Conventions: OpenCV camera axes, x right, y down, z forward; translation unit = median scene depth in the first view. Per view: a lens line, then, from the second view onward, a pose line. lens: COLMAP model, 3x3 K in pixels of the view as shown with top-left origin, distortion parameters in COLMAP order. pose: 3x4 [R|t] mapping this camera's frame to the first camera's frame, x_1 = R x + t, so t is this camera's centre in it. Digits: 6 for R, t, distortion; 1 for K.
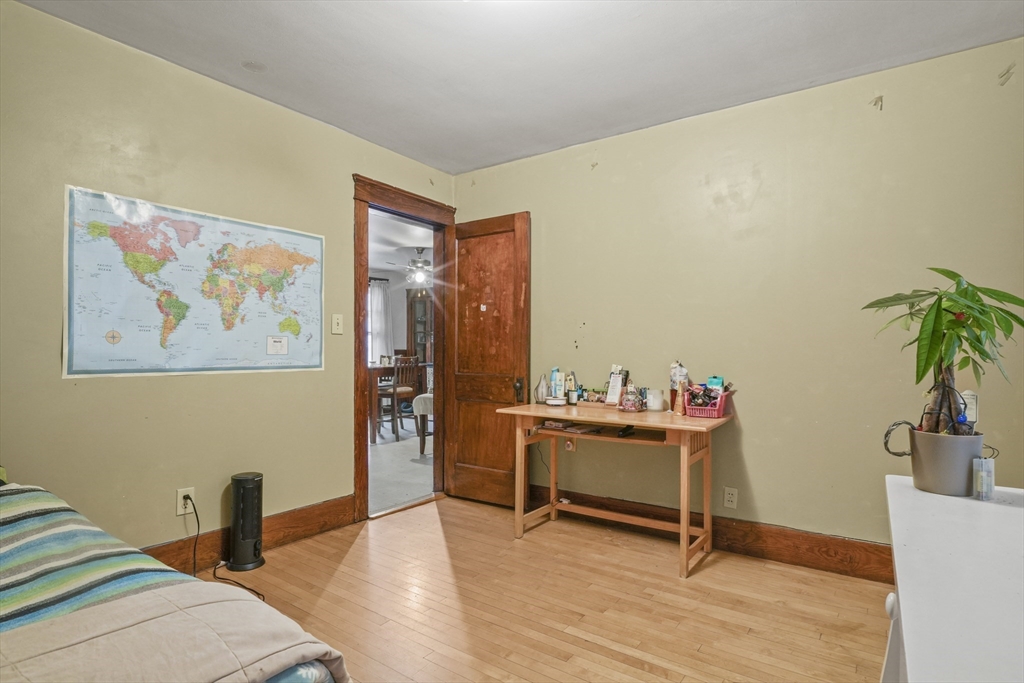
lens RADIAL K [[524.6, 0, 511.3], [0, 524.6, 348.5], [0, 0, 1]] dist [-0.004694, -0.001196]
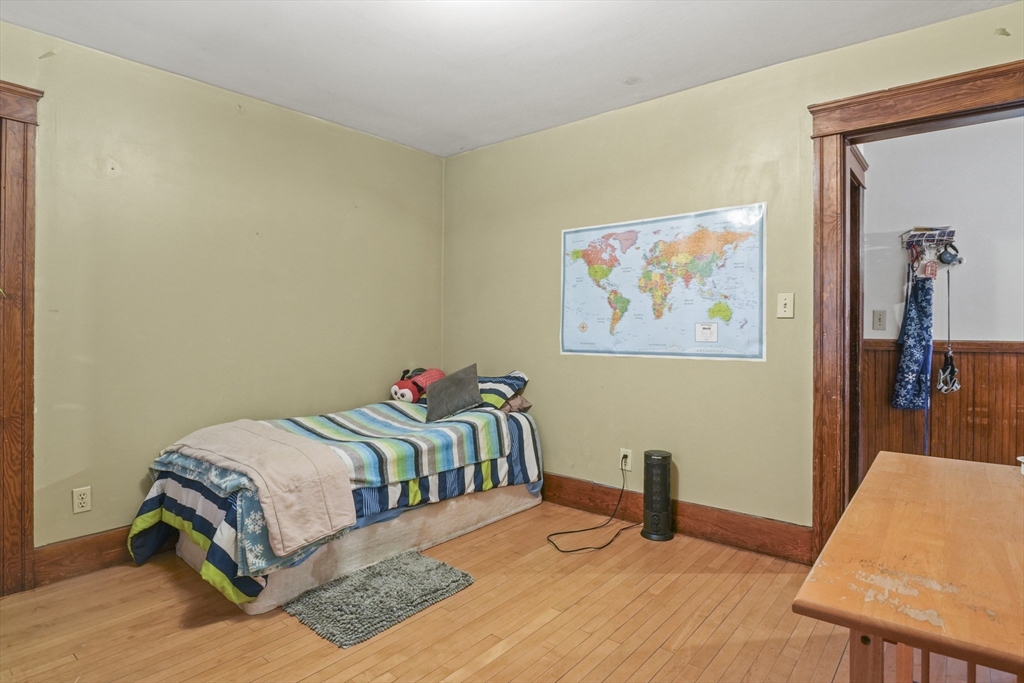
lens RADIAL K [[524.6, 0, 510.9], [0, 524.6, 336.6], [0, 0, 1]] dist [-0.004694, -0.001196]
pose [[-0.030628, -0.001925, -0.999529, 0.588284], [-0.005966, 0.999981, -0.001743, 0.006239], [0.999513, 0.005910, -0.030639, 0.733798]]
